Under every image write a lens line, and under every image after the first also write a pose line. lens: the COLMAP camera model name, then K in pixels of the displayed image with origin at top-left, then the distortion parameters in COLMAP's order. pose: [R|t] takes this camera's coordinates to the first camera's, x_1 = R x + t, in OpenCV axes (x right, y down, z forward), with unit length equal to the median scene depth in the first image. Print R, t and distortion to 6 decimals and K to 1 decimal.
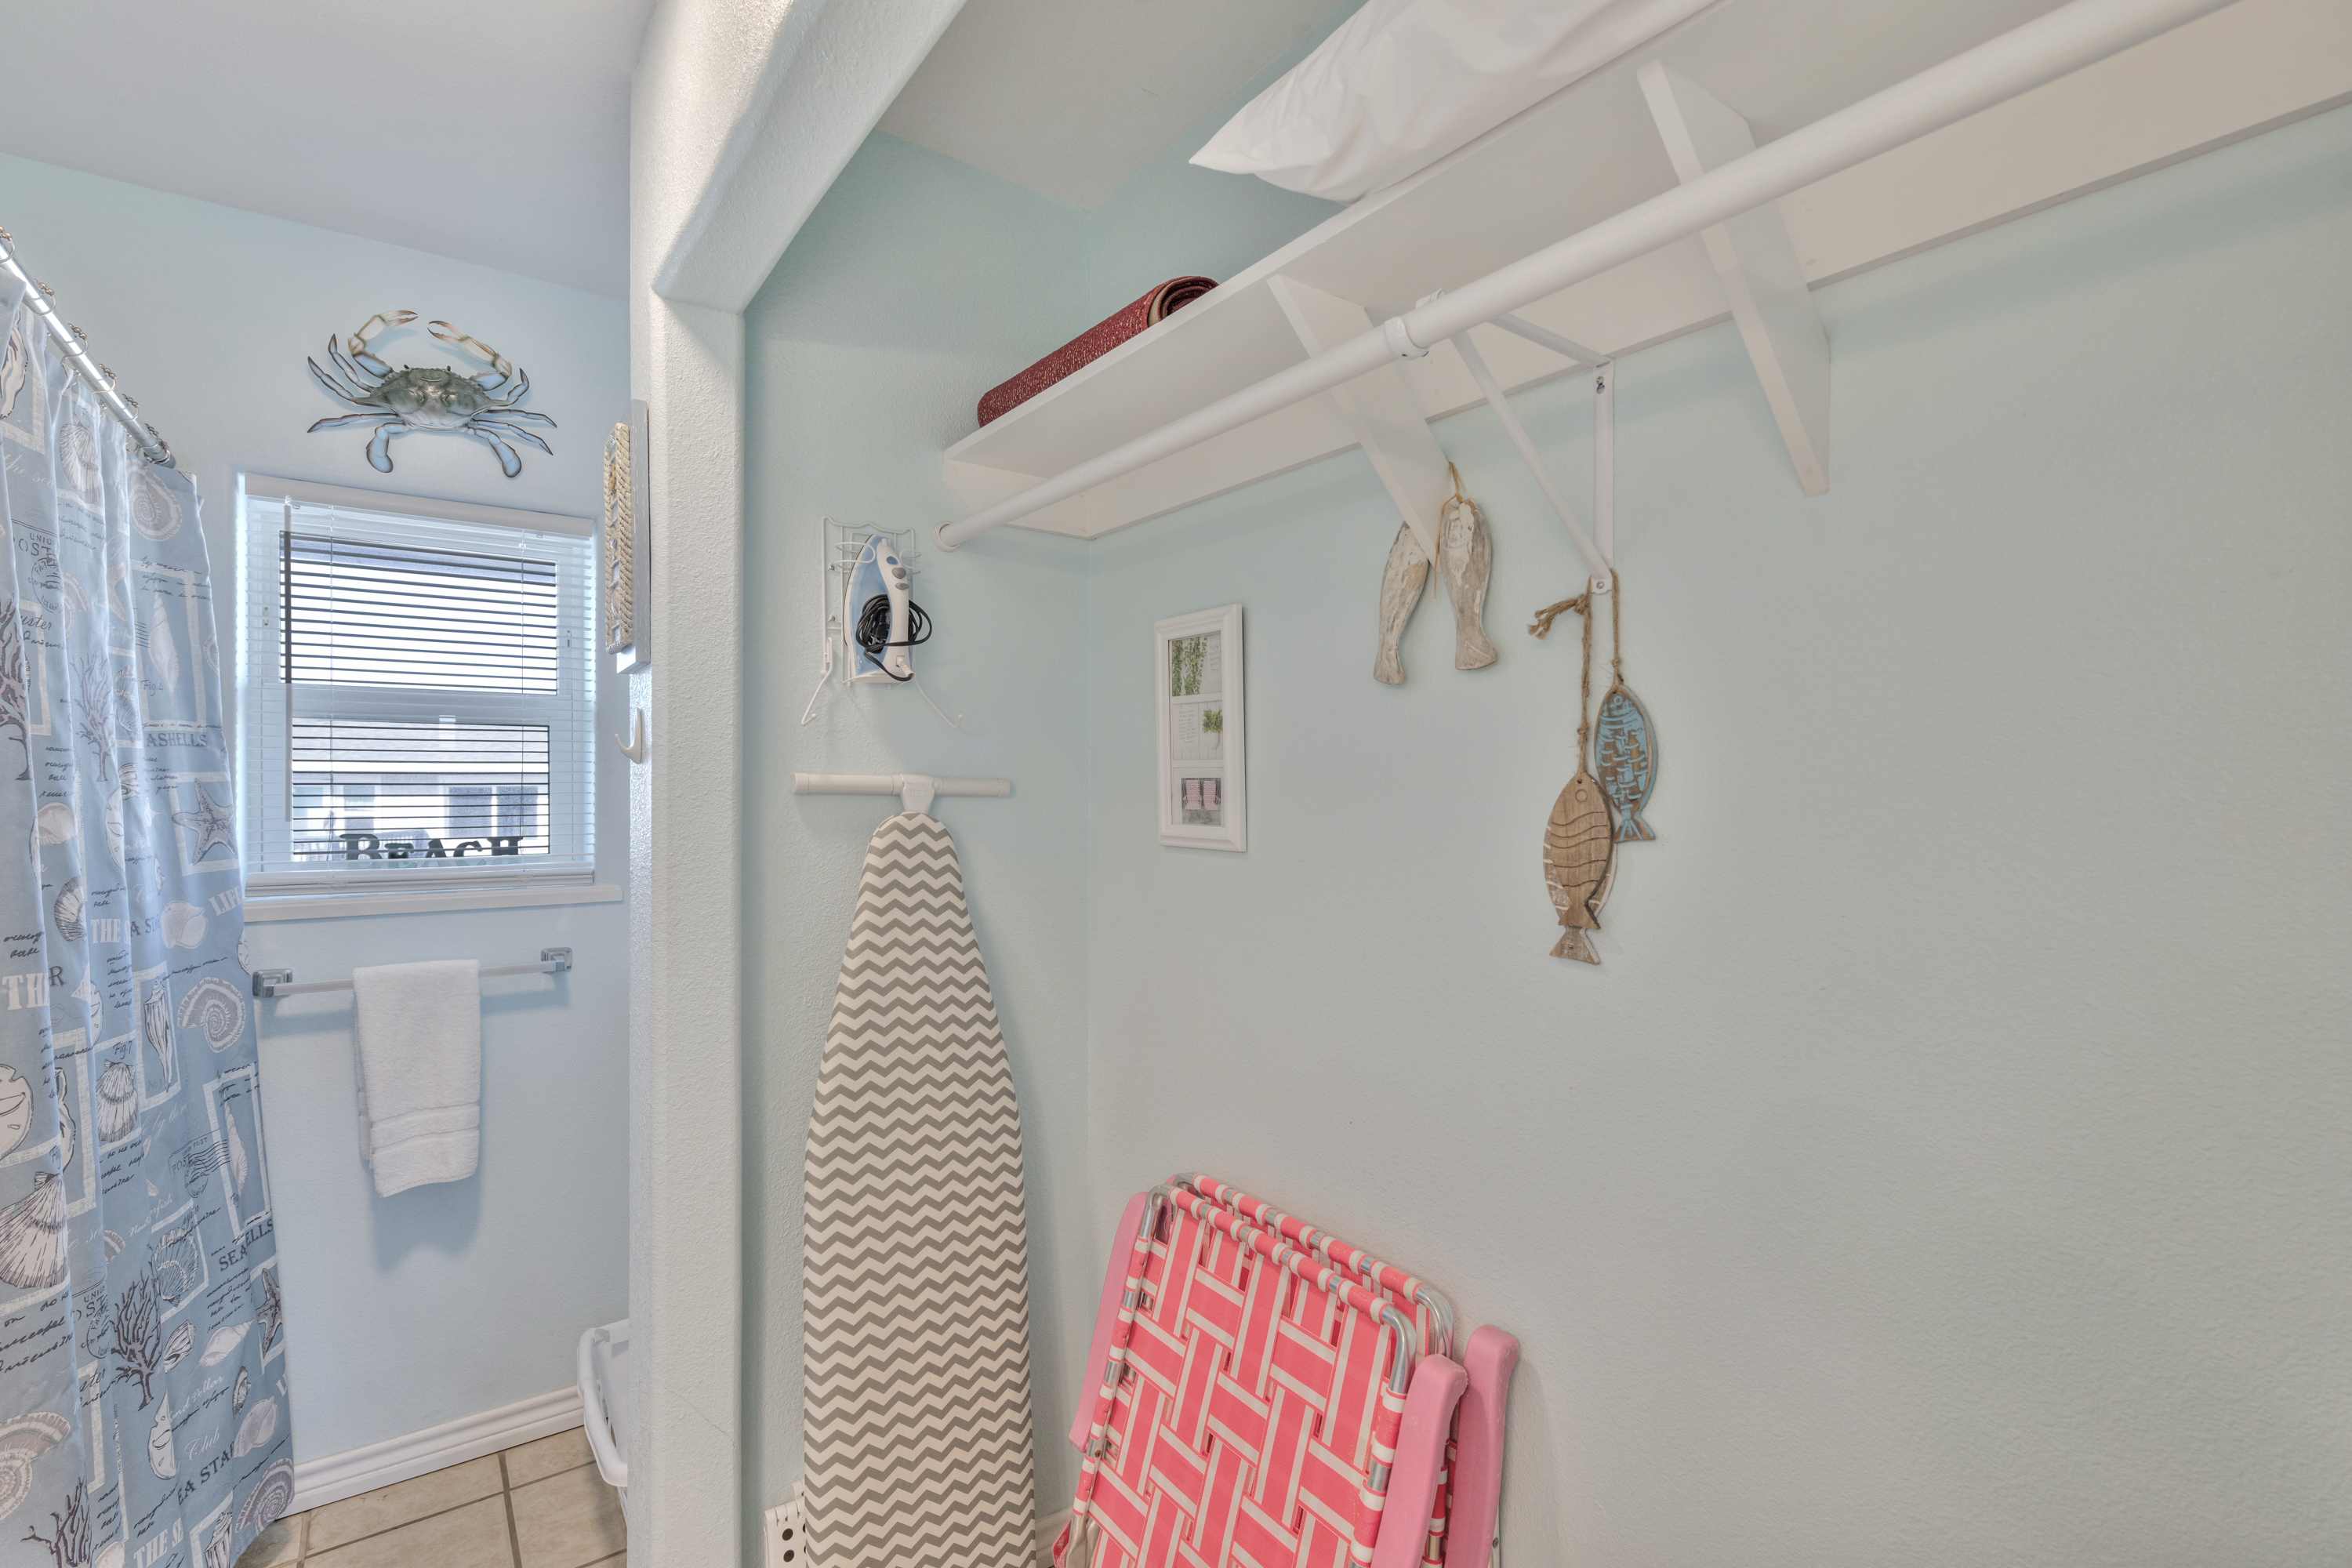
lens RADIAL K [[1068.8, 0, 1189.1], [0, 1068.8, 785.3], [0, 0, 1]] dist [-0.000794, 0.000613]
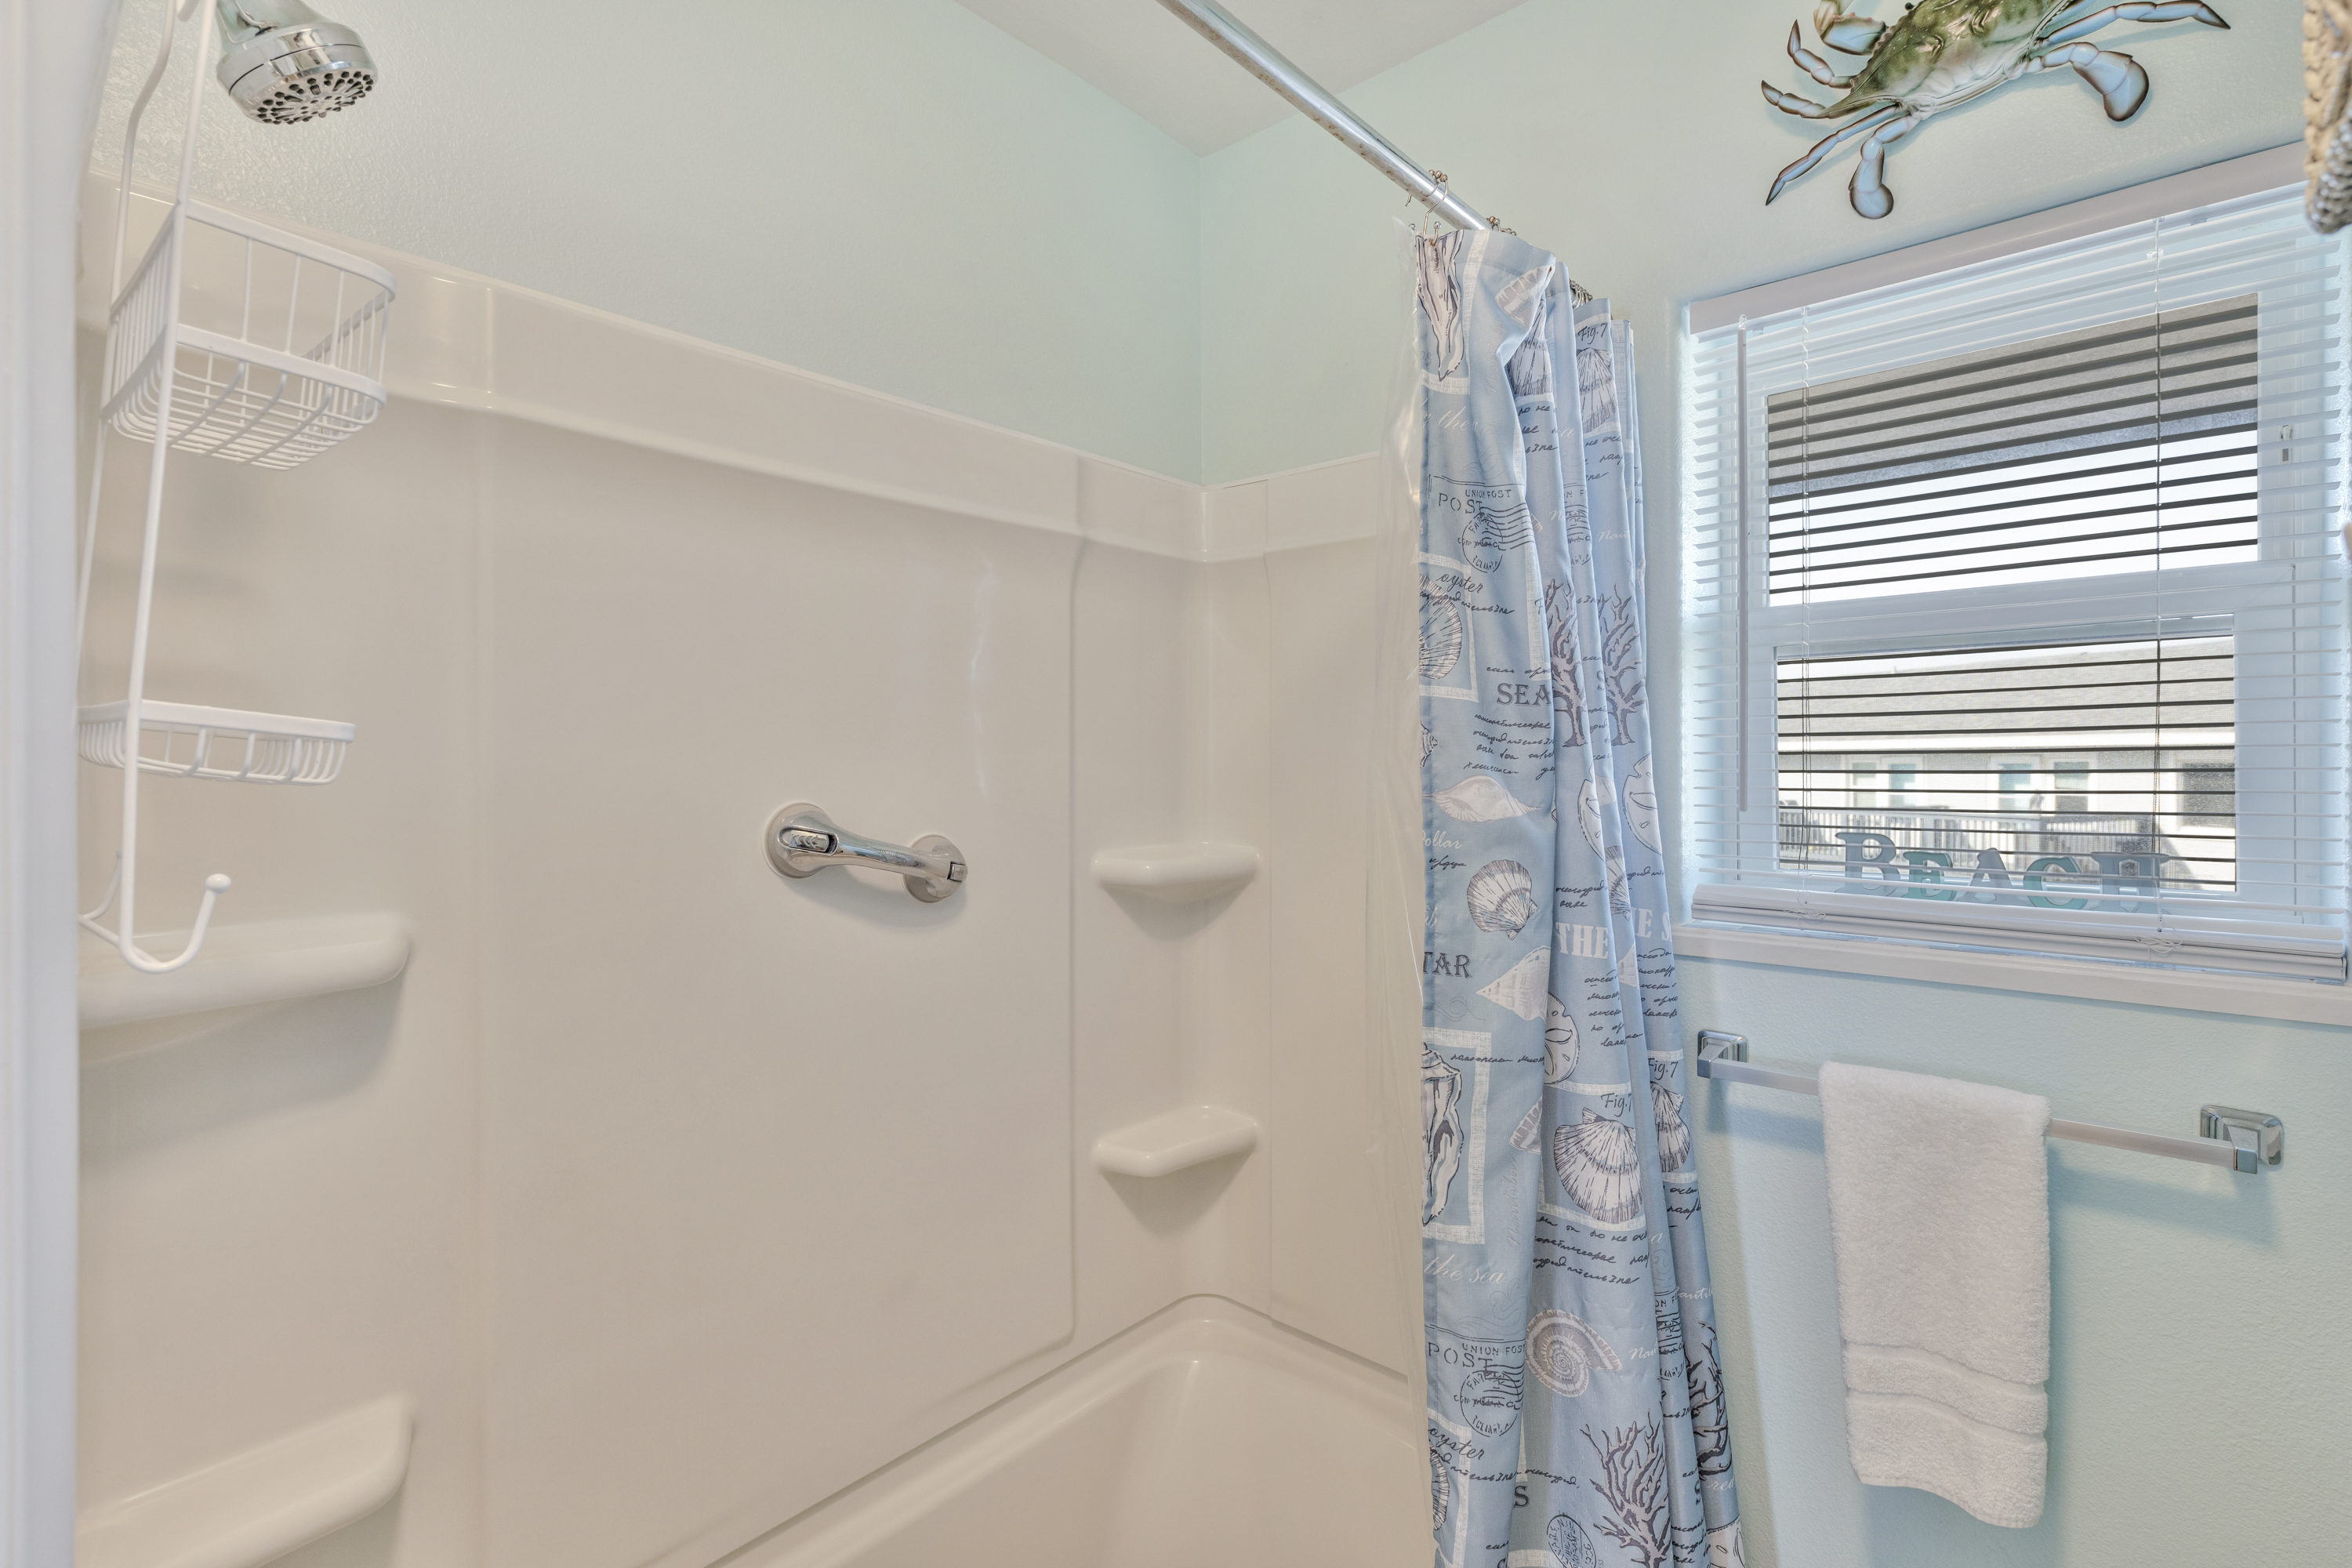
lens RADIAL K [[1068.8, 0, 1180.1], [0, 1068.8, 776.5], [0, 0, 1]] dist [-0.000794, 0.000613]
pose [[0.212857, -0.000671, -0.977083, -0.264712], [0.003383, 0.999994, 0.000050, 0.010702], [0.977077, -0.003316, 0.212858, 0.501467]]
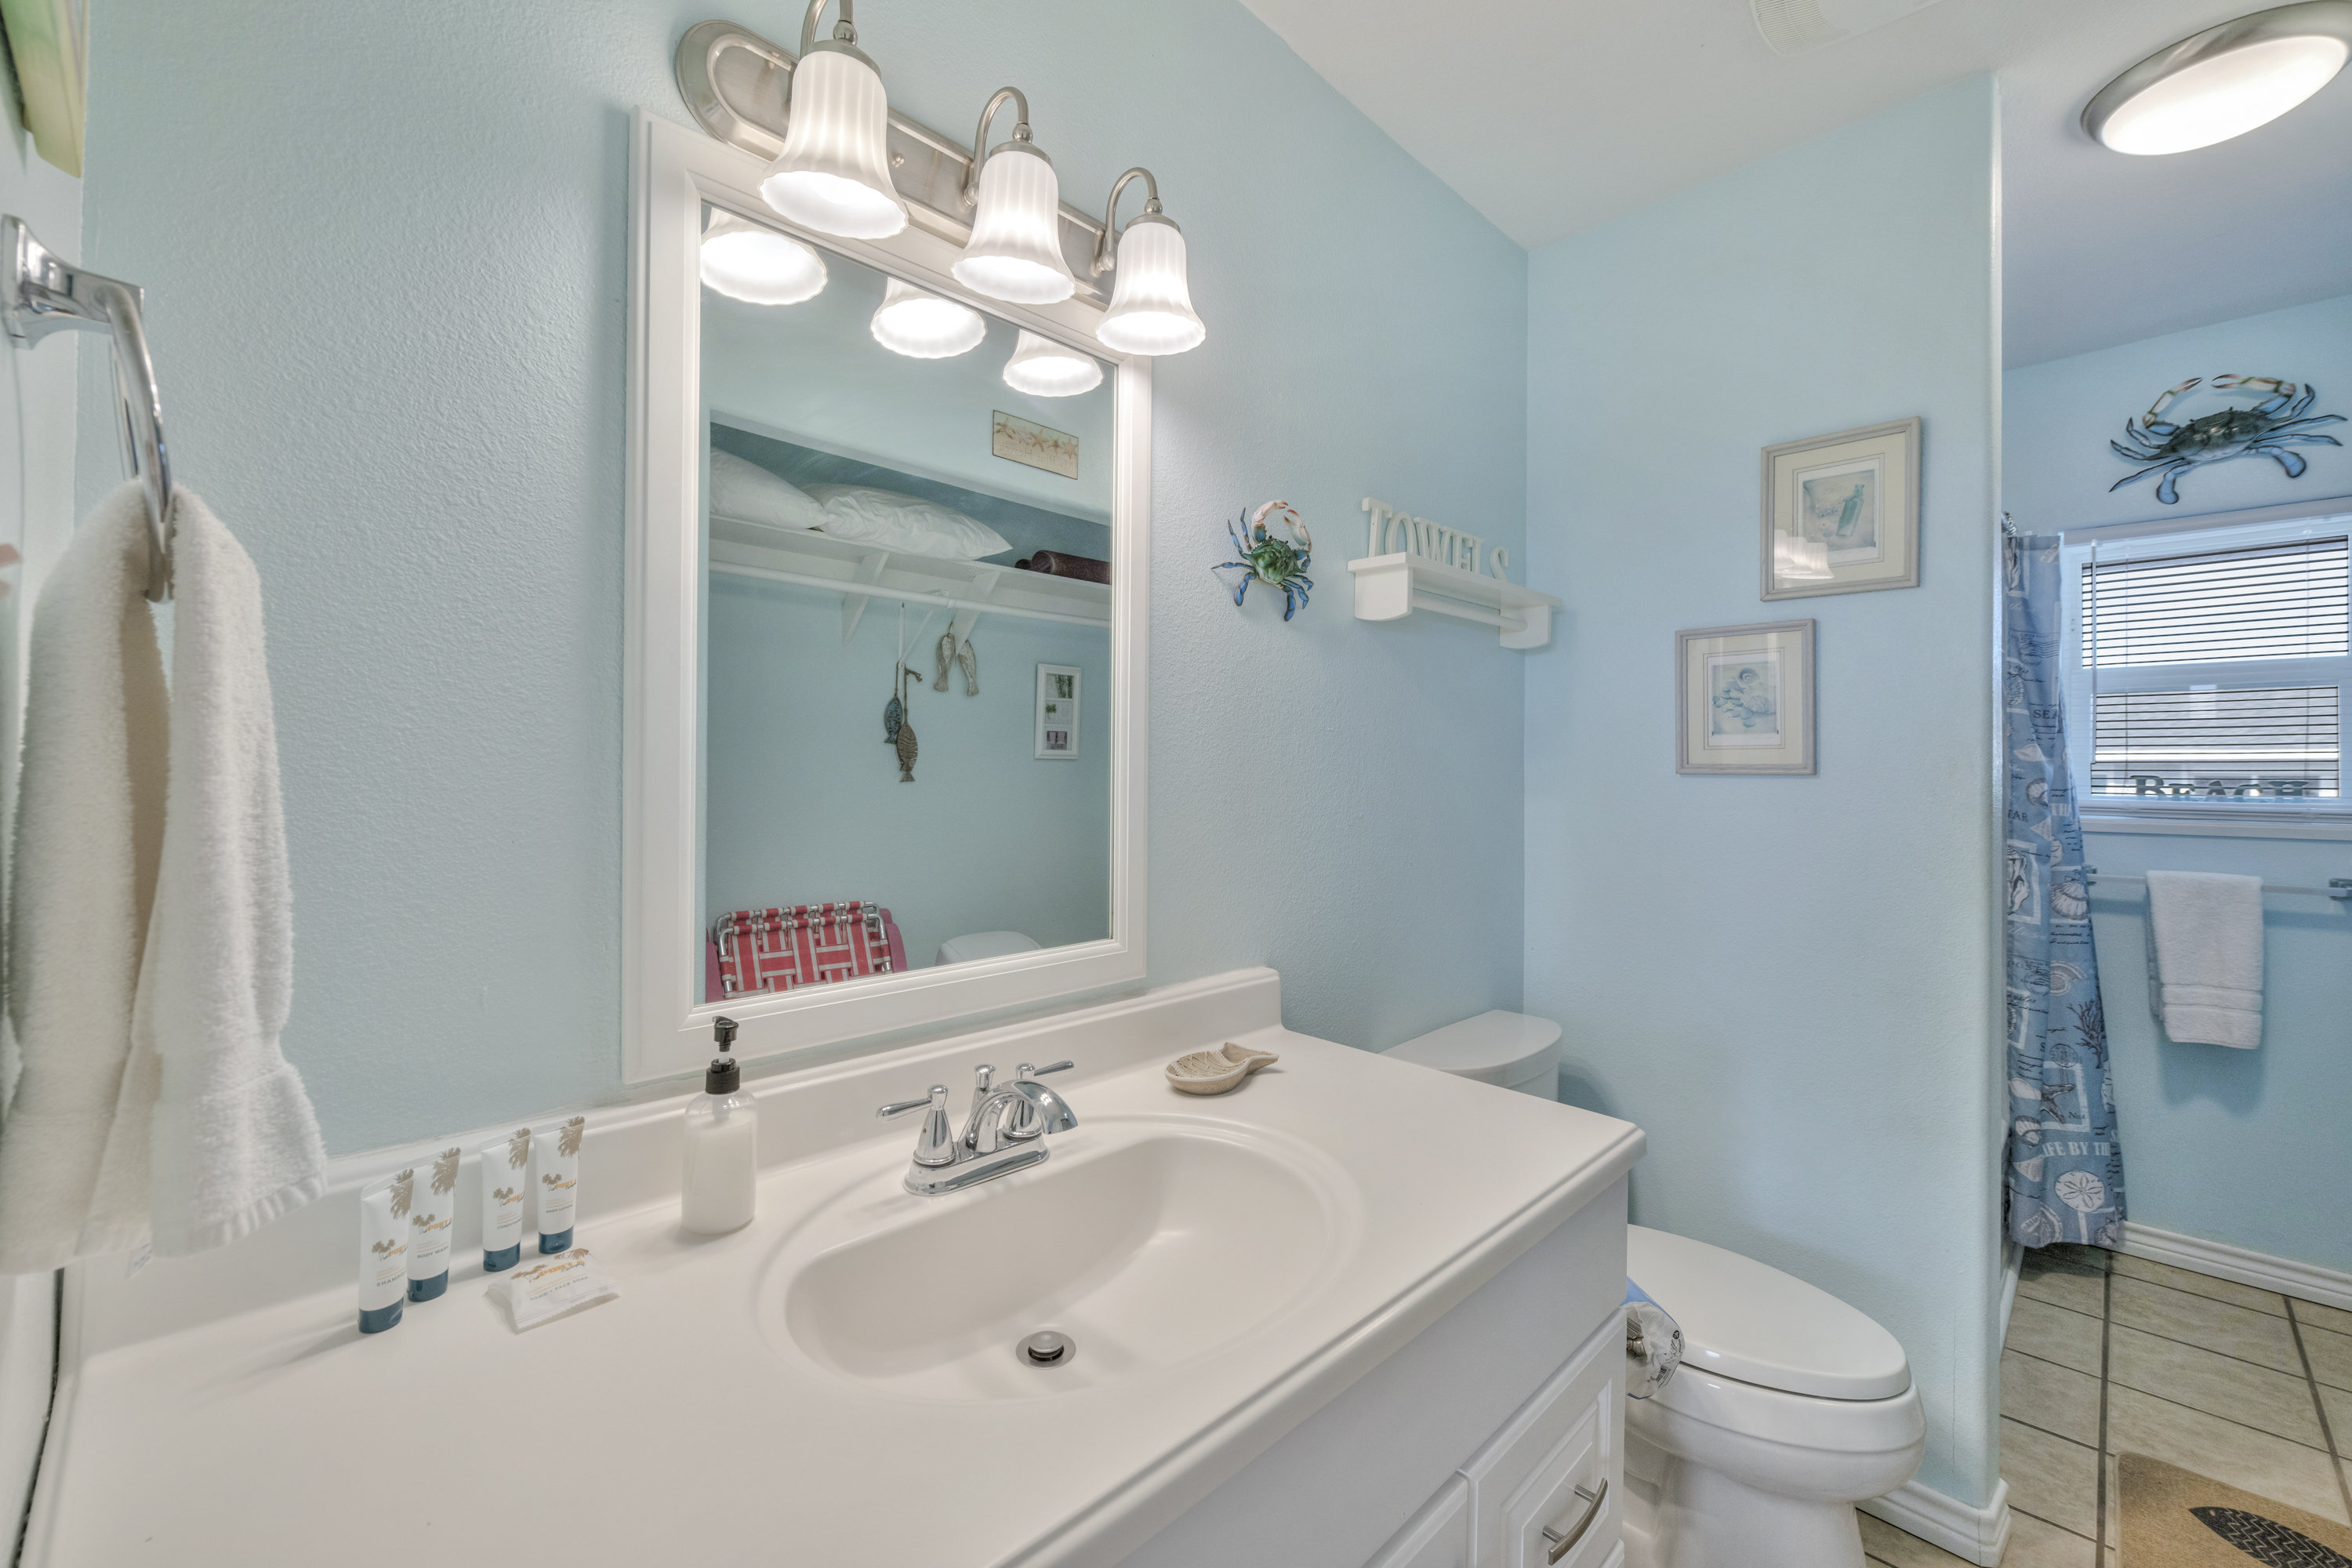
lens RADIAL K [[937.6, 0, 1178.6], [0, 937.6, 763.8], [0, 0, 1]] dist [0.004171, -0.002179]
pose [[0.134318, -0.003302, -0.990933, 0.244550], [-0.003960, 0.999985, -0.003869, 0.041644], [0.990930, 0.004443, 0.134303, -0.389180]]
